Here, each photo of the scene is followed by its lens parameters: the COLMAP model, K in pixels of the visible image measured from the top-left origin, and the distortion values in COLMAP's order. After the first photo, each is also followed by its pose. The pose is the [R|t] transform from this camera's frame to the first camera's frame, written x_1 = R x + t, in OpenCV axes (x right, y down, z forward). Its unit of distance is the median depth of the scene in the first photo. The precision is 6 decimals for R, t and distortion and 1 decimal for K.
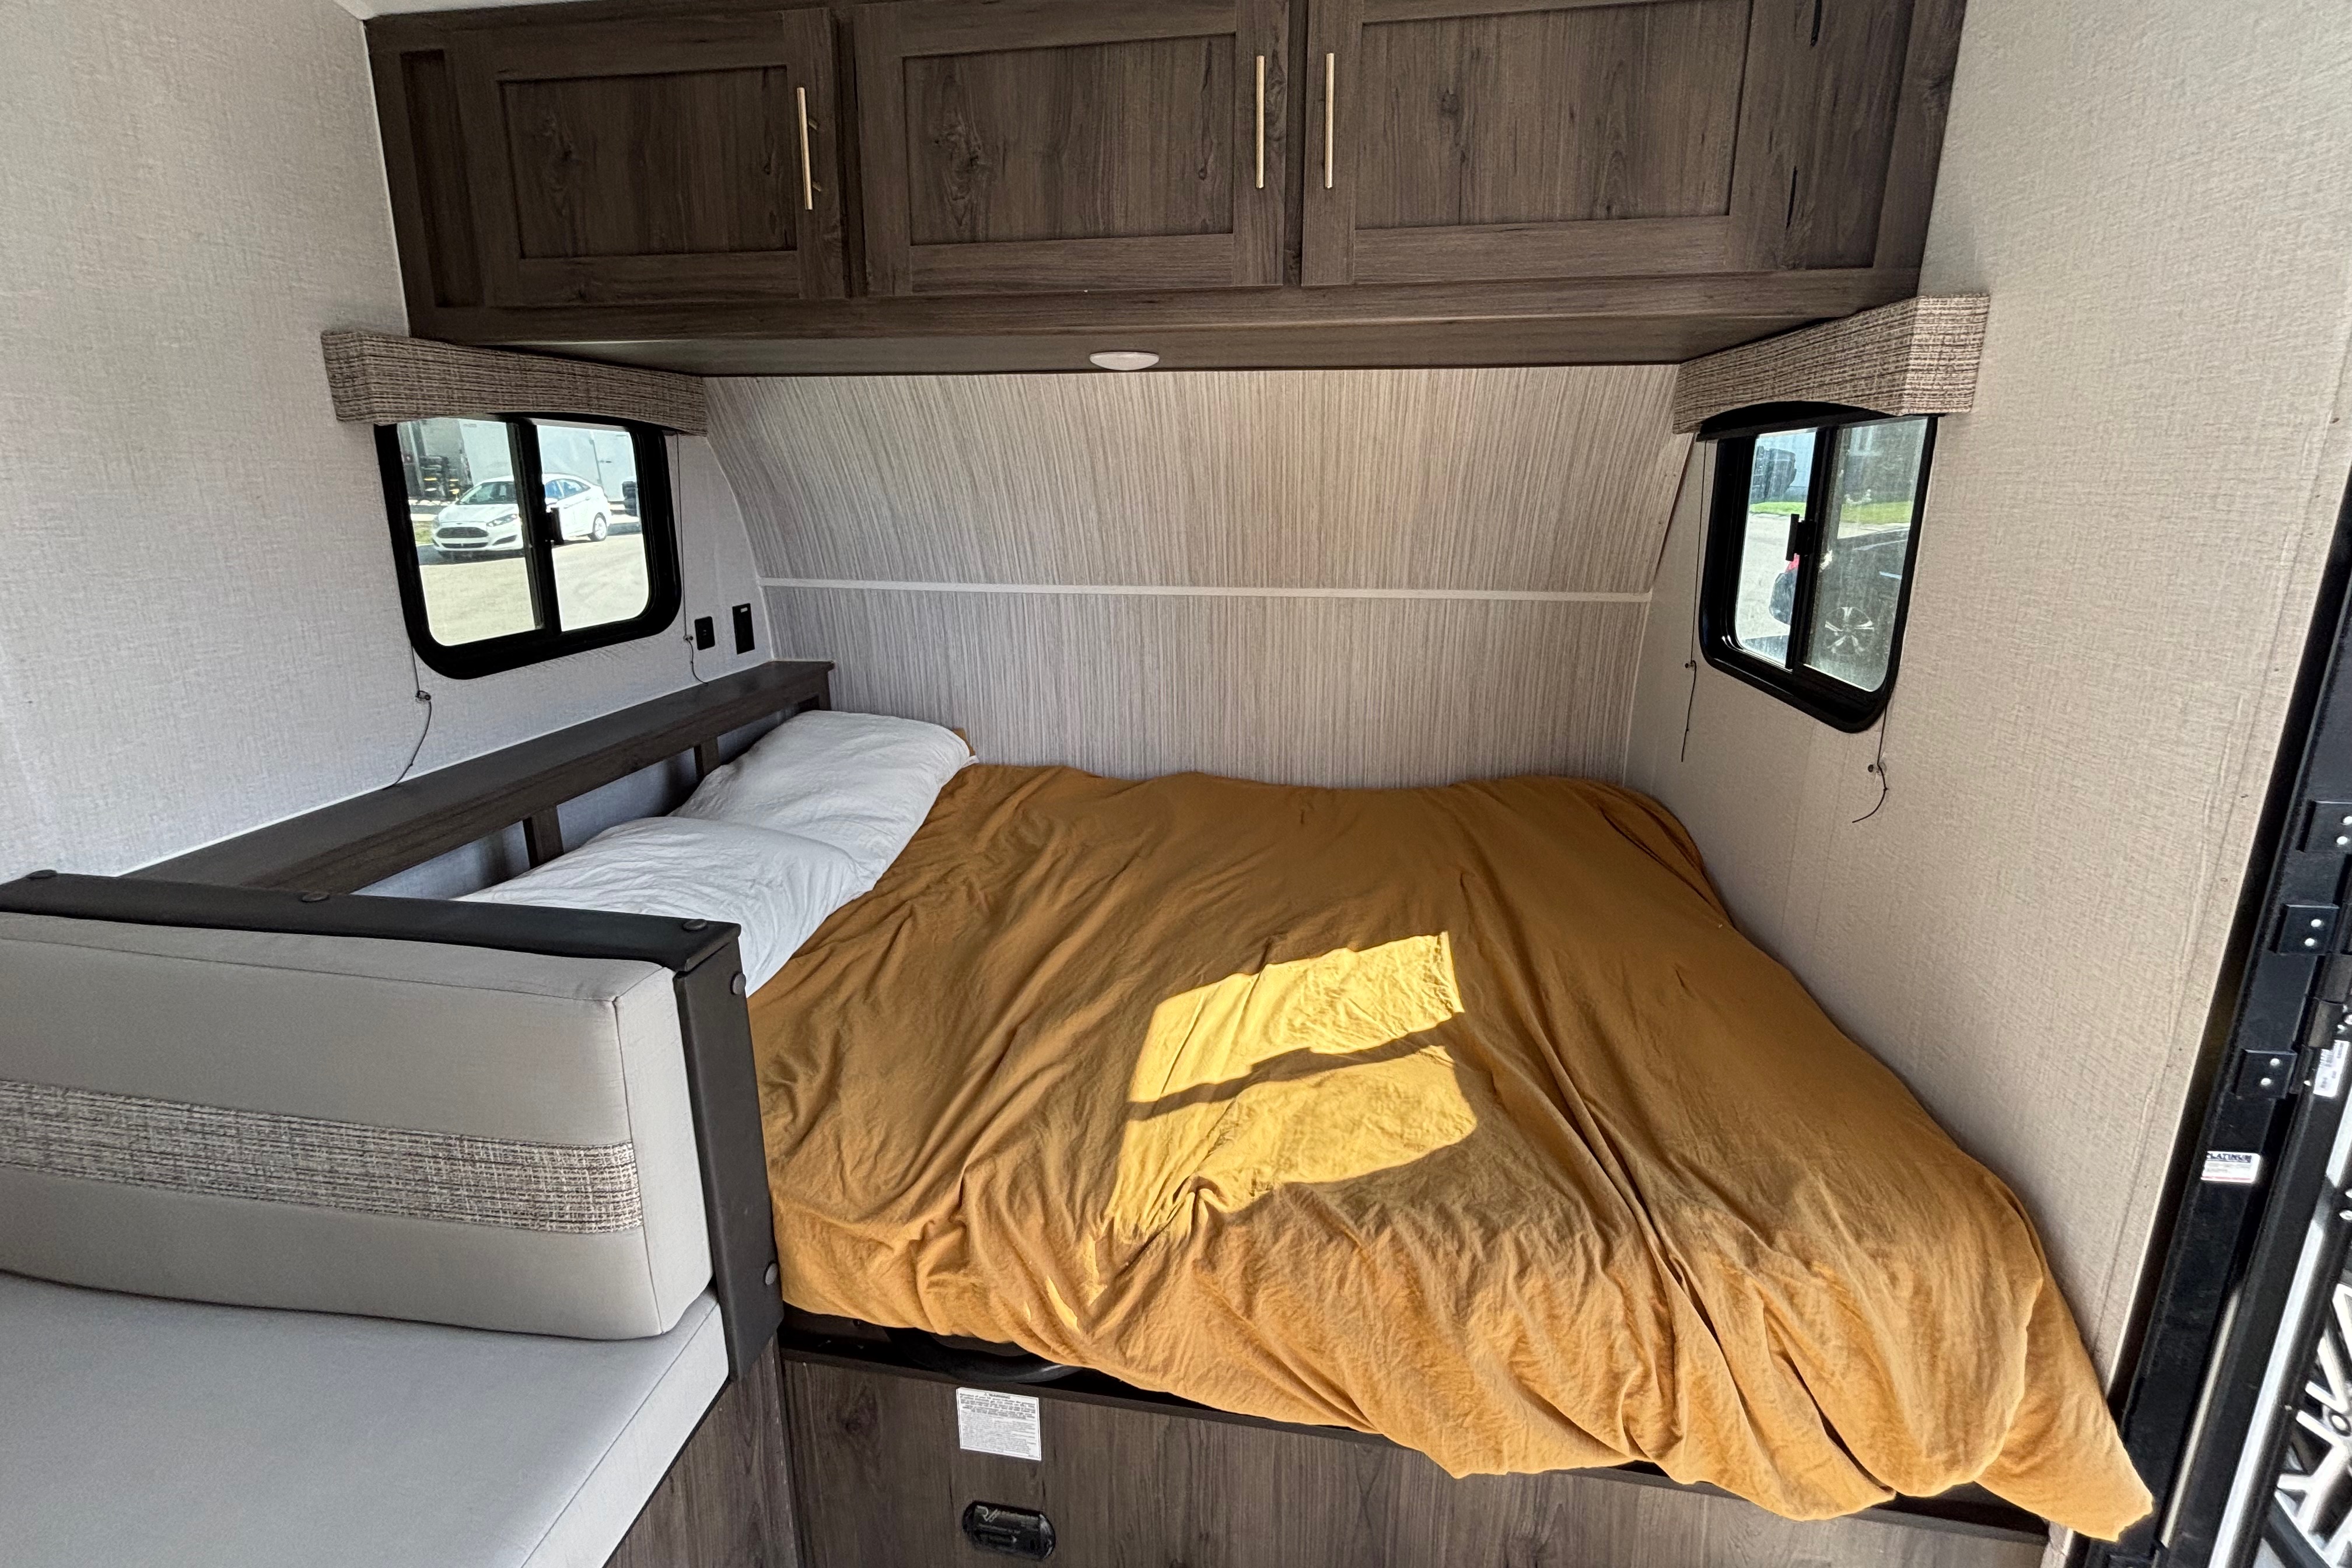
lens RADIAL K [[956.2, 0, 1169.0], [0, 956.2, 707.2], [0, 0, 1]] dist [0.002866, -0.002077]
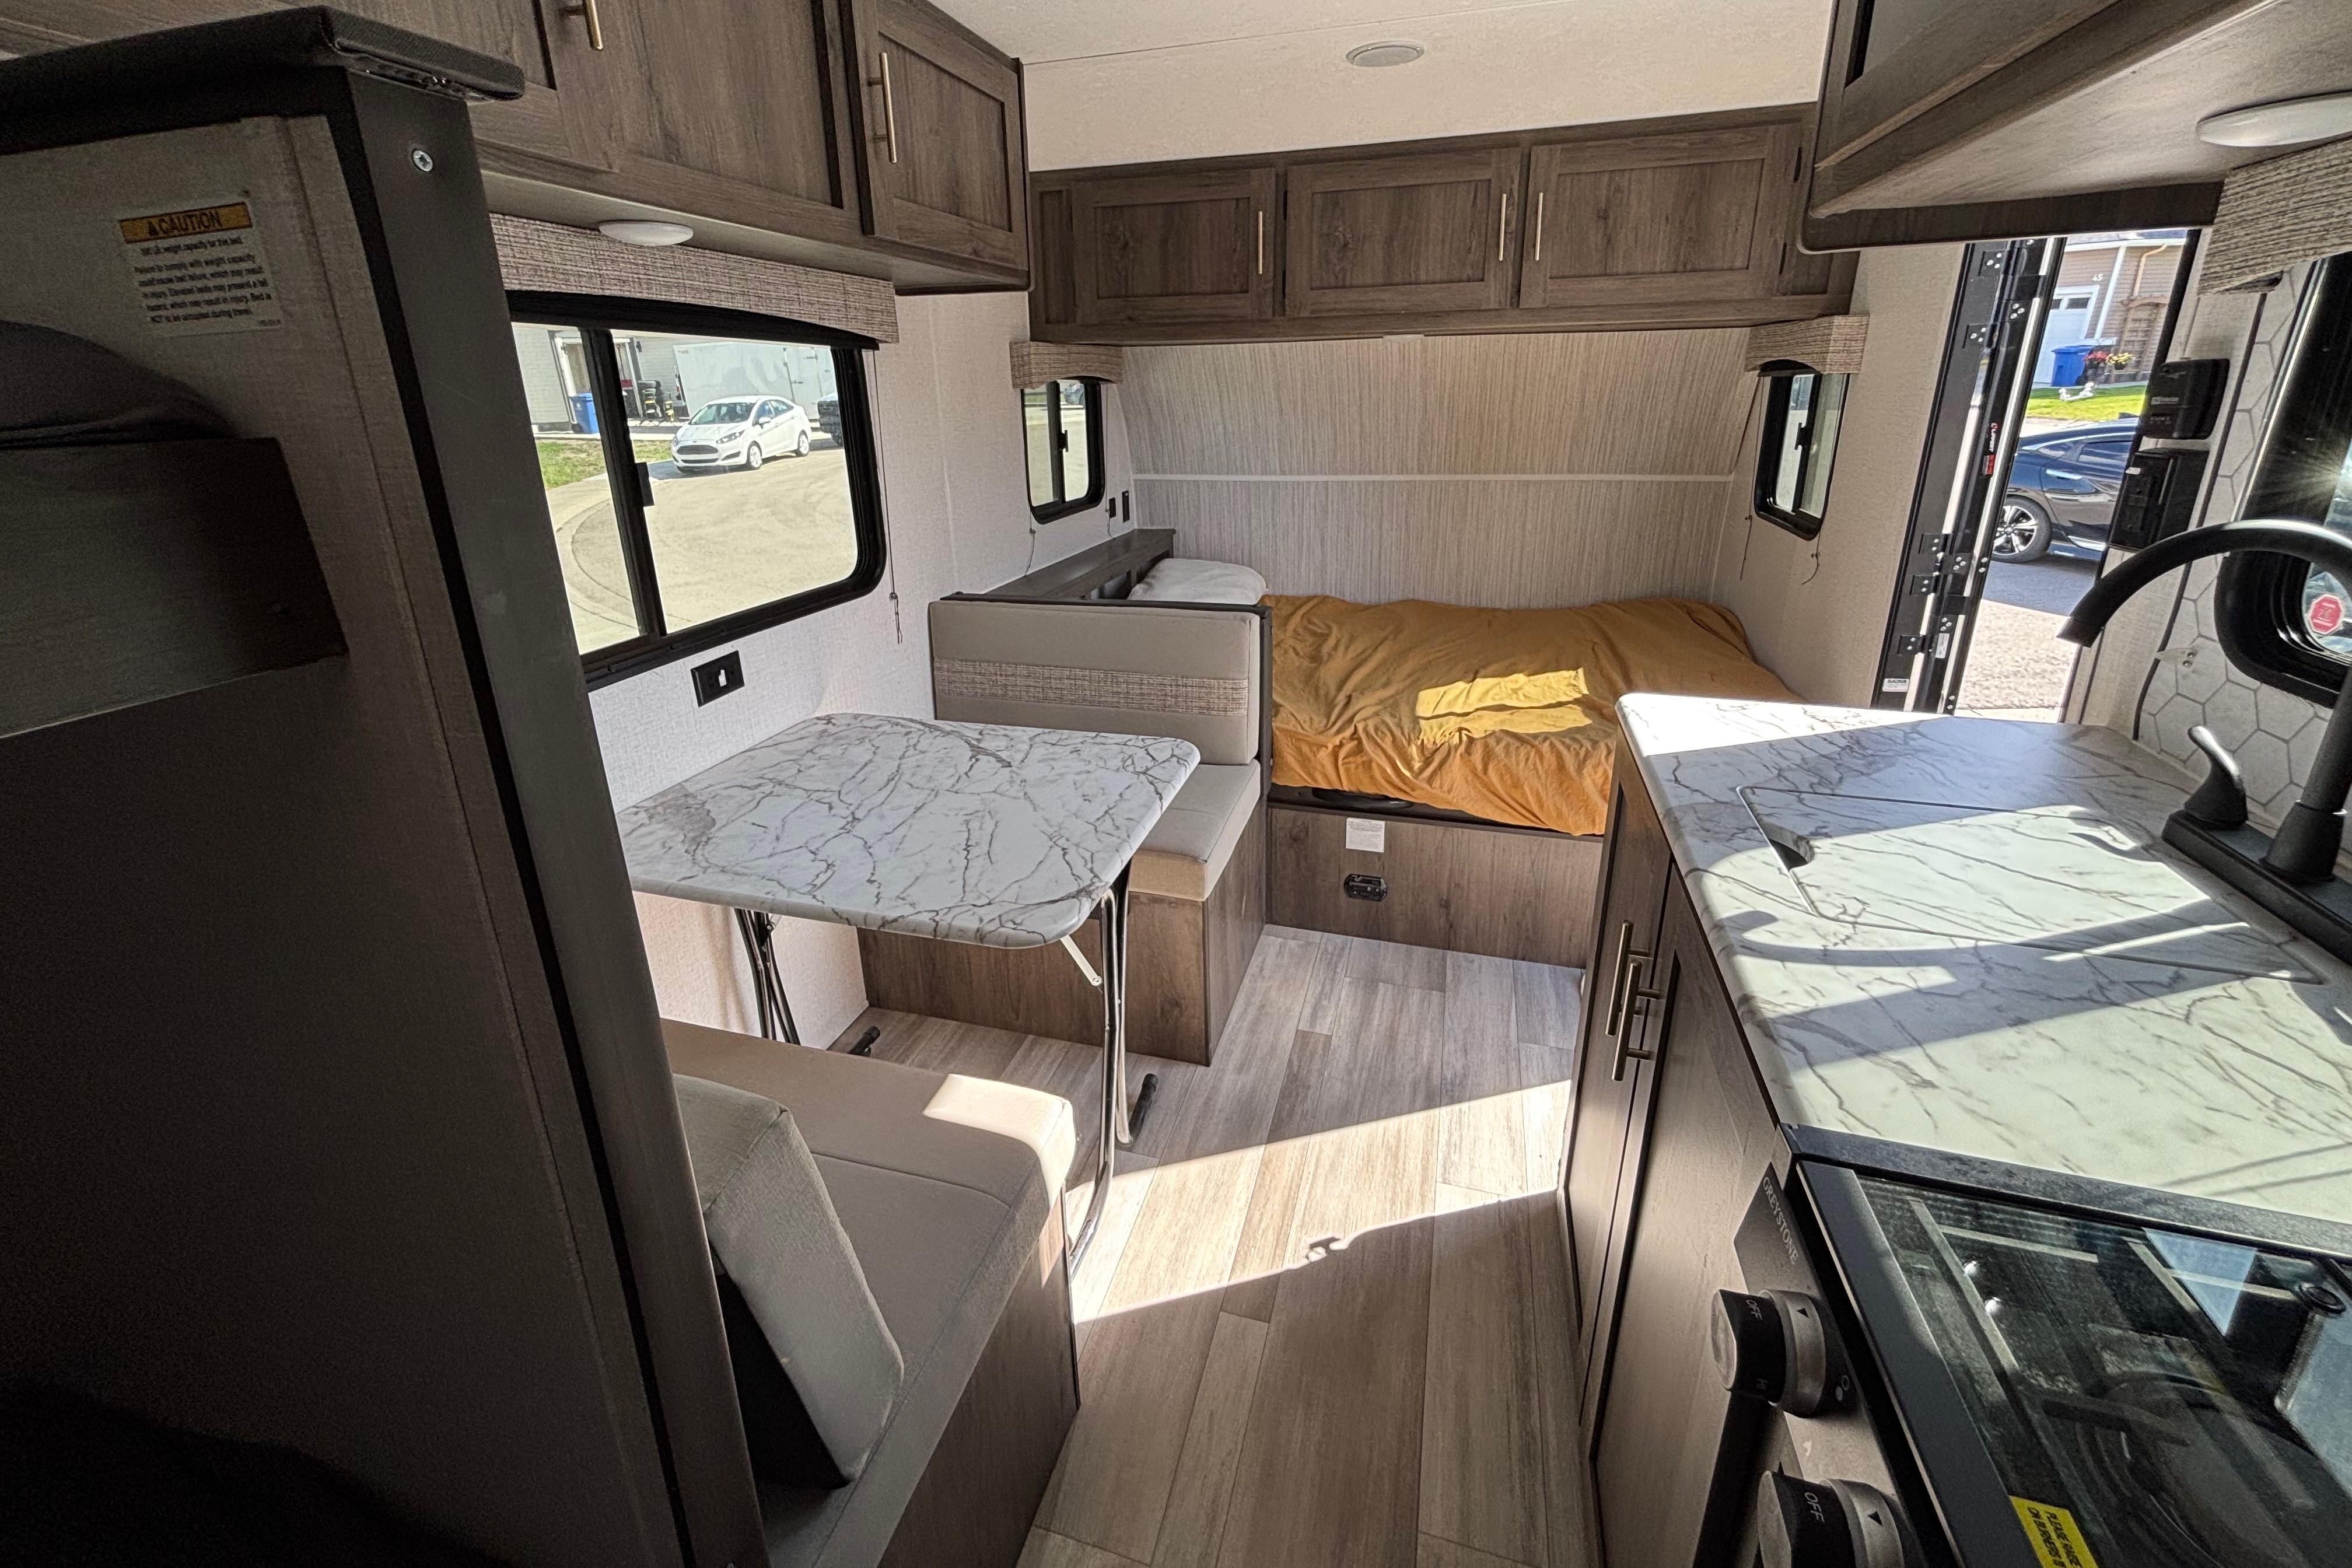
lens RADIAL K [[956.2, 0, 1169.6], [0, 956.2, 700.2], [0, 0, 1]] dist [0.002866, -0.002077]
pose [[0.990579, 0.022774, -0.135035, -0.230999], [-0.011612, 0.996492, 0.082873, 0.164516], [0.136448, -0.080524, 0.987369, -0.880615]]
